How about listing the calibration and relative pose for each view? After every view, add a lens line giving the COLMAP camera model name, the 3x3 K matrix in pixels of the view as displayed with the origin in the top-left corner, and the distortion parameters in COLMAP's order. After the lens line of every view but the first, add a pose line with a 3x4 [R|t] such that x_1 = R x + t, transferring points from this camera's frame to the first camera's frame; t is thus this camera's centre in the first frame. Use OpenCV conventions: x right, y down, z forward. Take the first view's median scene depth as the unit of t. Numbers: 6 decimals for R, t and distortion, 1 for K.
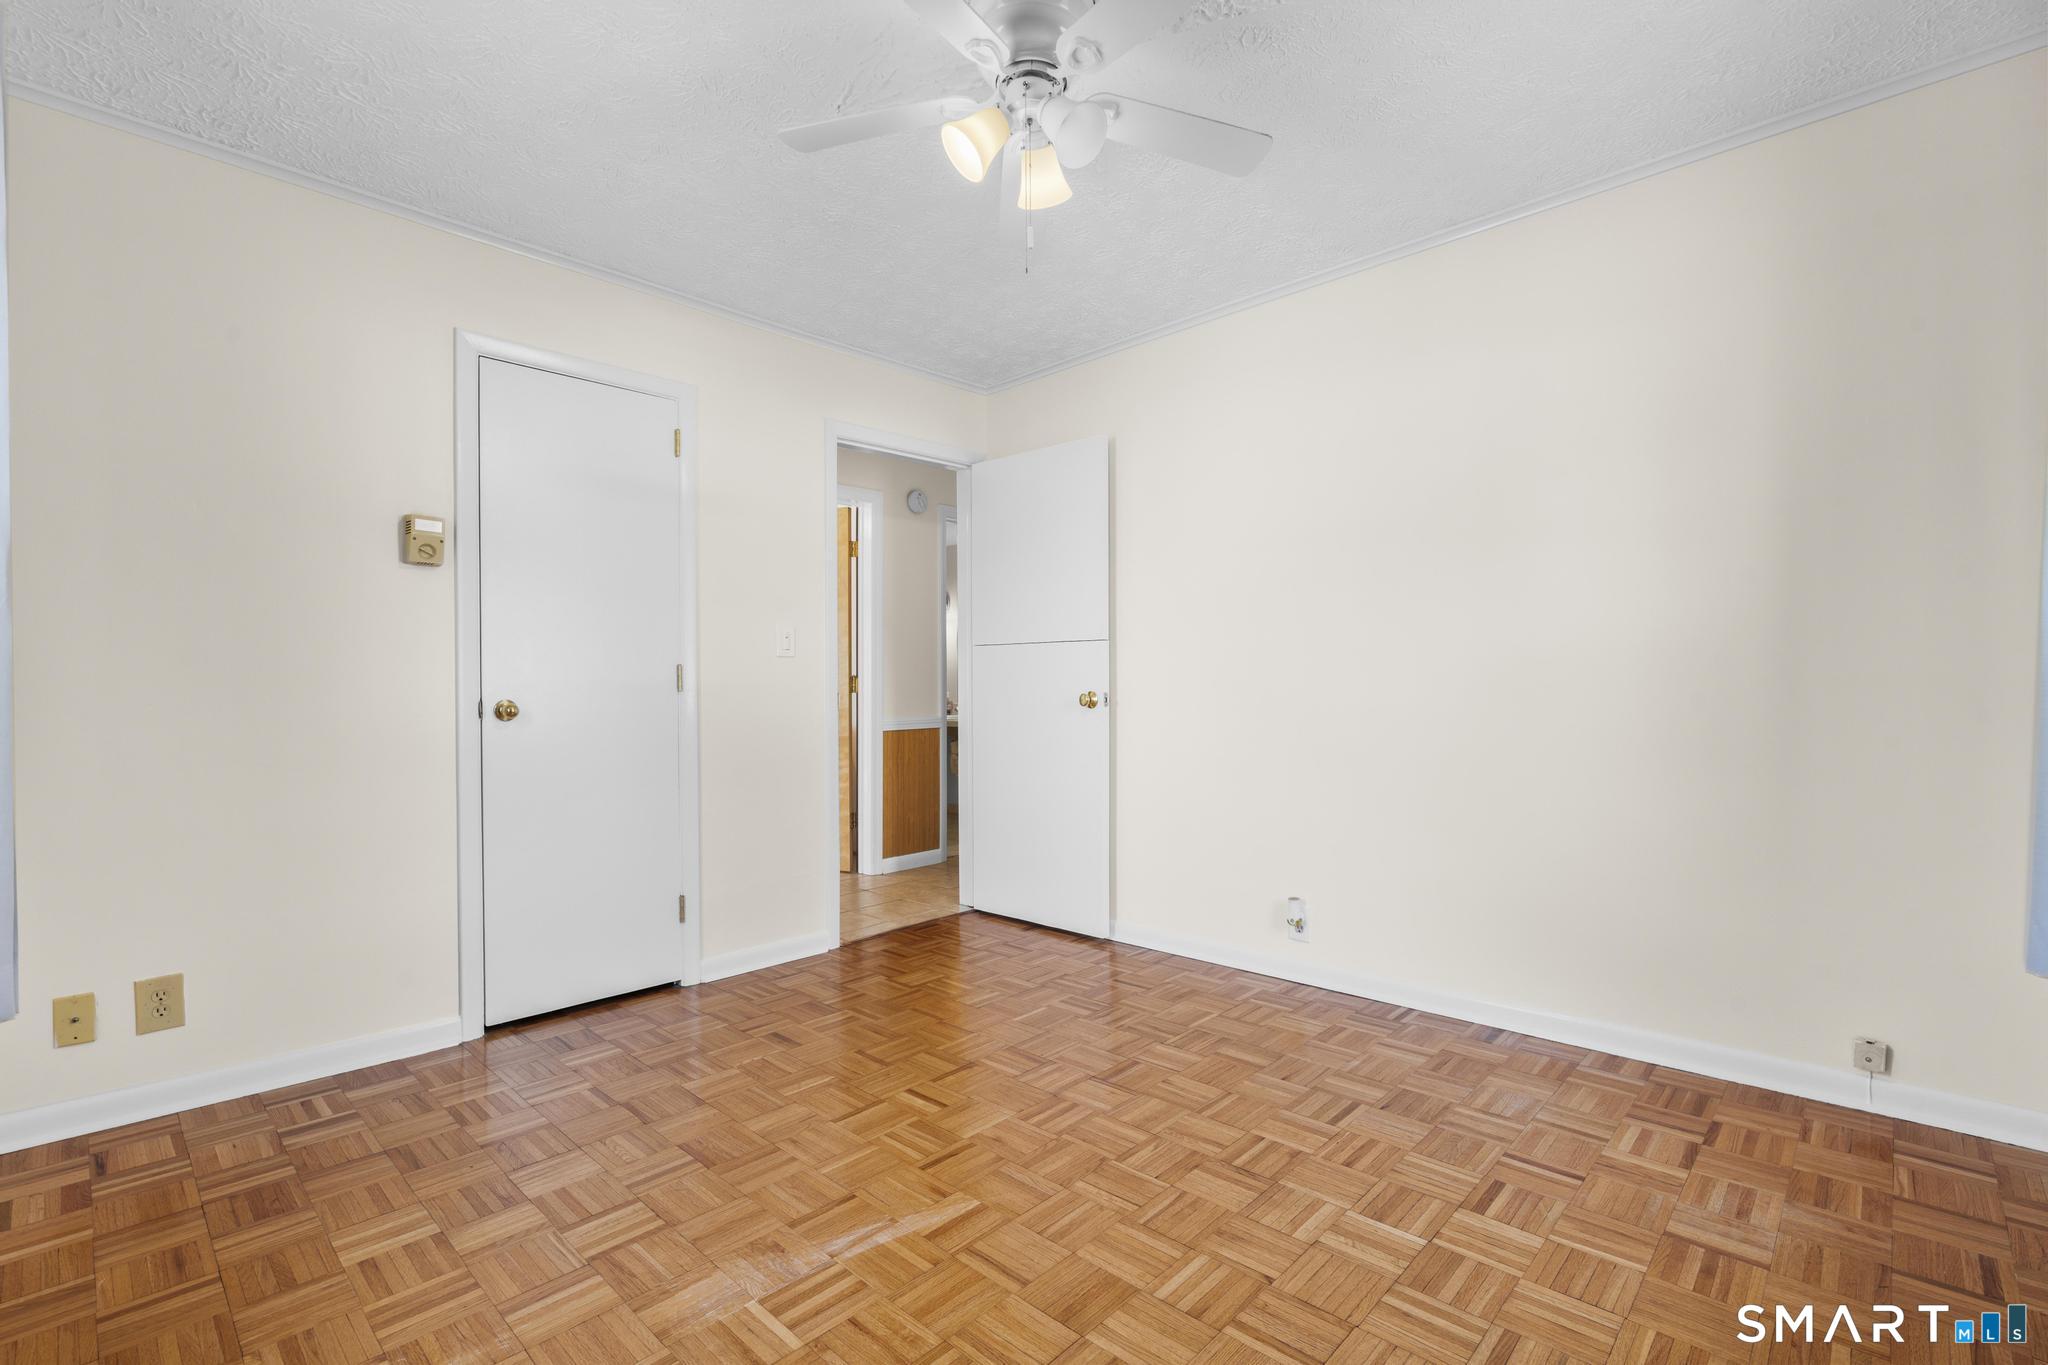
lens RADIAL K [[919.0, 0, 1030.7], [0, 919.0, 692.5], [0, 0, 1]] dist [-0.007874, 0.004345]
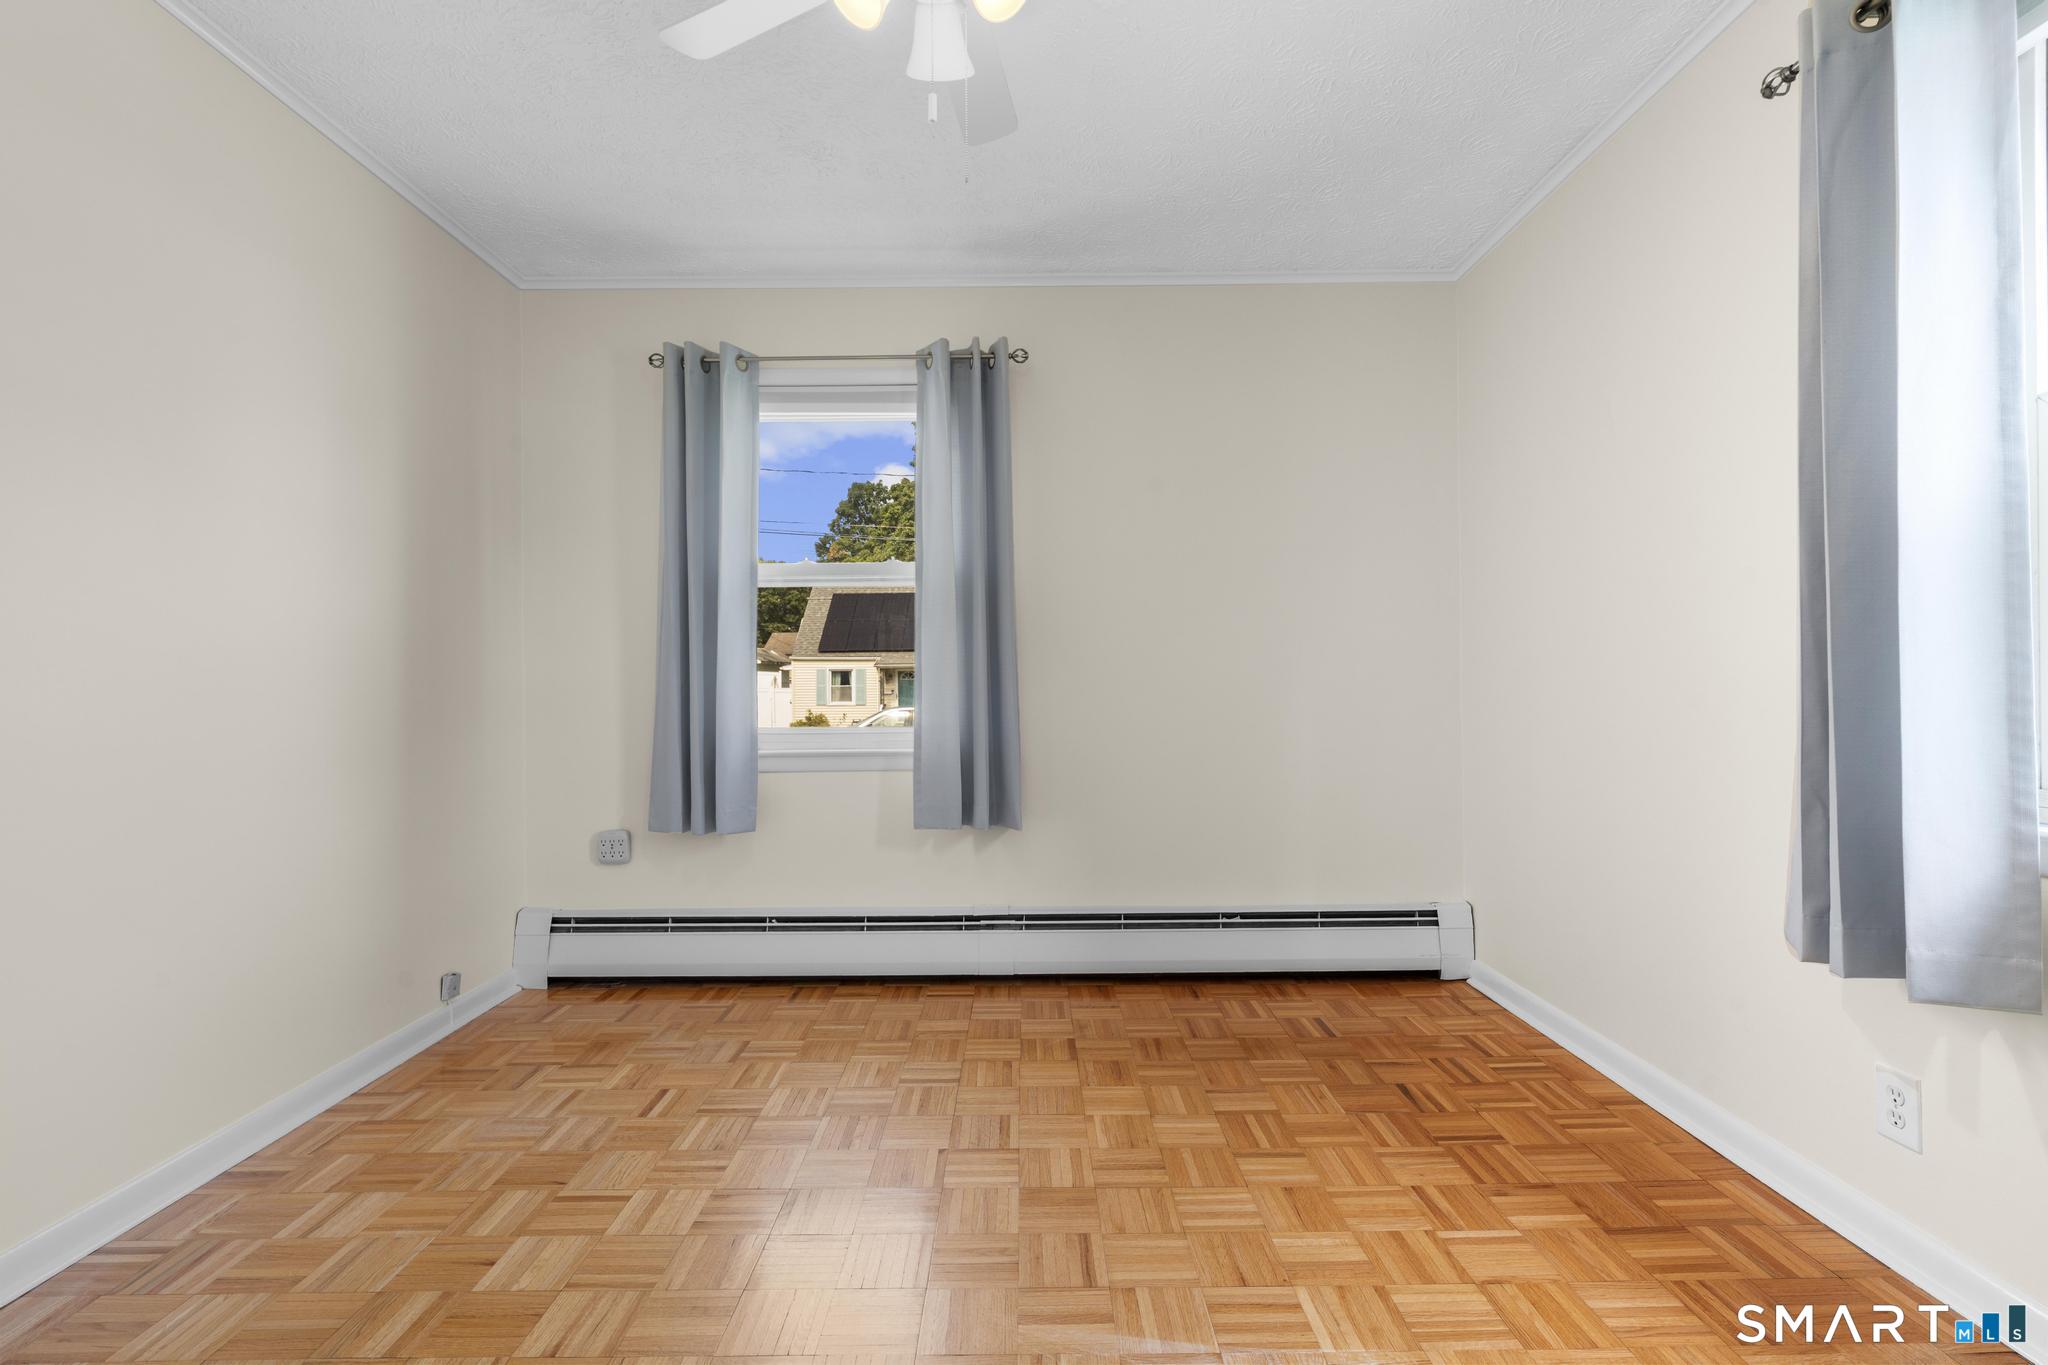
lens RADIAL K [[919.0, 0, 1030.7], [0, 919.0, 692.5], [0, 0, 1]] dist [-0.007874, 0.004345]
pose [[-0.694682, 0.009998, 0.719247, -0.588820], [0.016461, 0.999863, 0.002000, 0.007577], [-0.719128, 0.013229, -0.694751, 1.420334]]
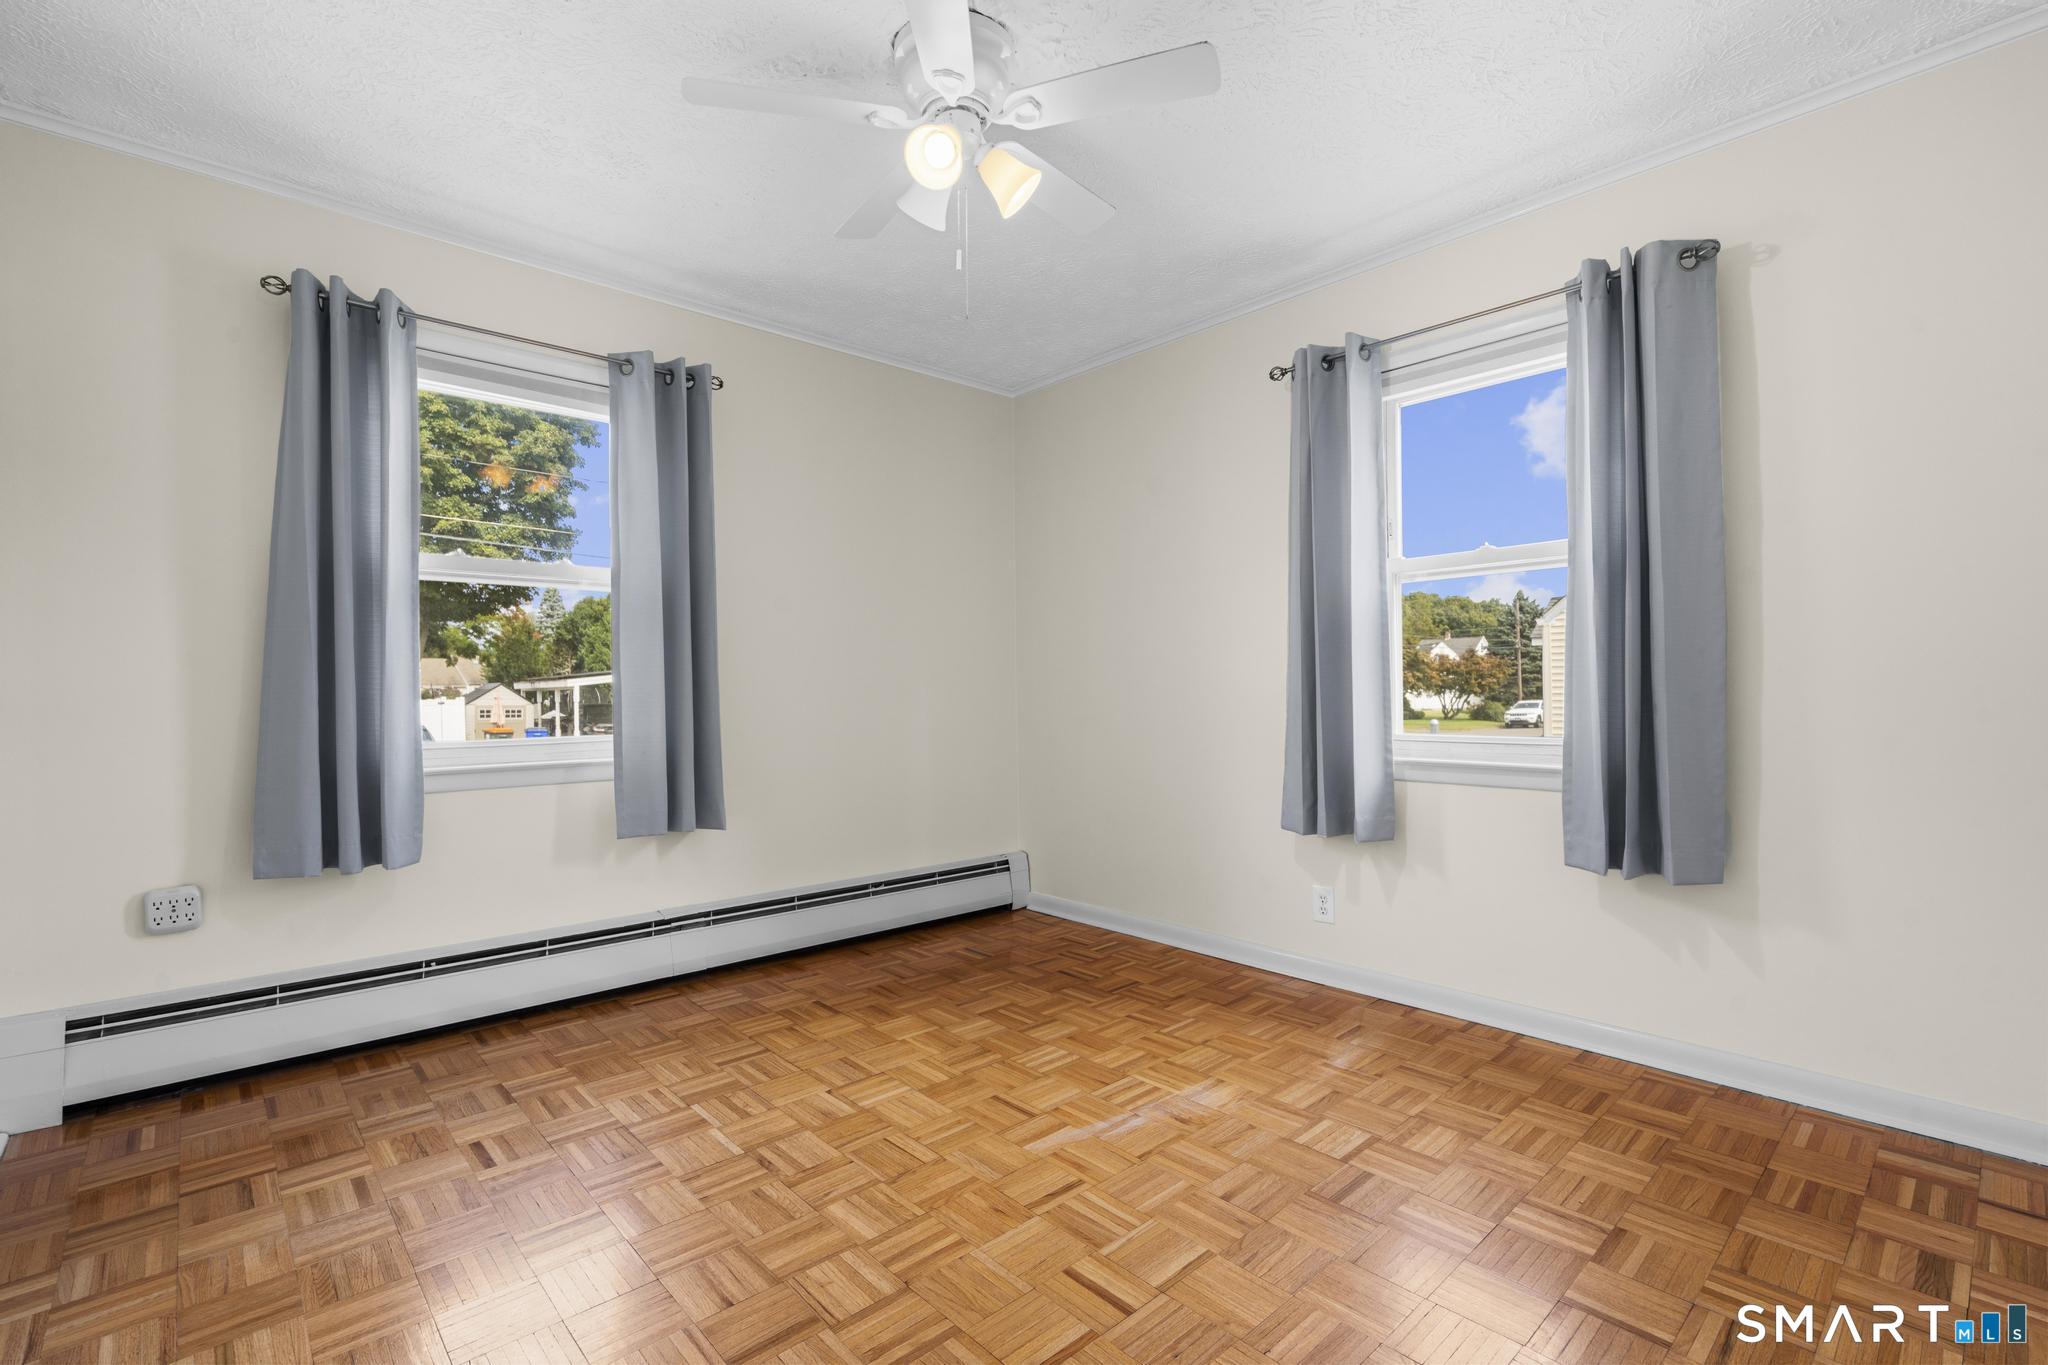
lens RADIAL K [[919.0, 0, 1030.7], [0, 919.0, 692.5], [0, 0, 1]] dist [-0.007874, 0.004345]
pose [[-0.997825, 0.017186, 0.063641, -0.134532], [0.017546, 0.999833, 0.005112, -0.001321], [-0.063543, 0.006217, -0.997960, 1.948722]]
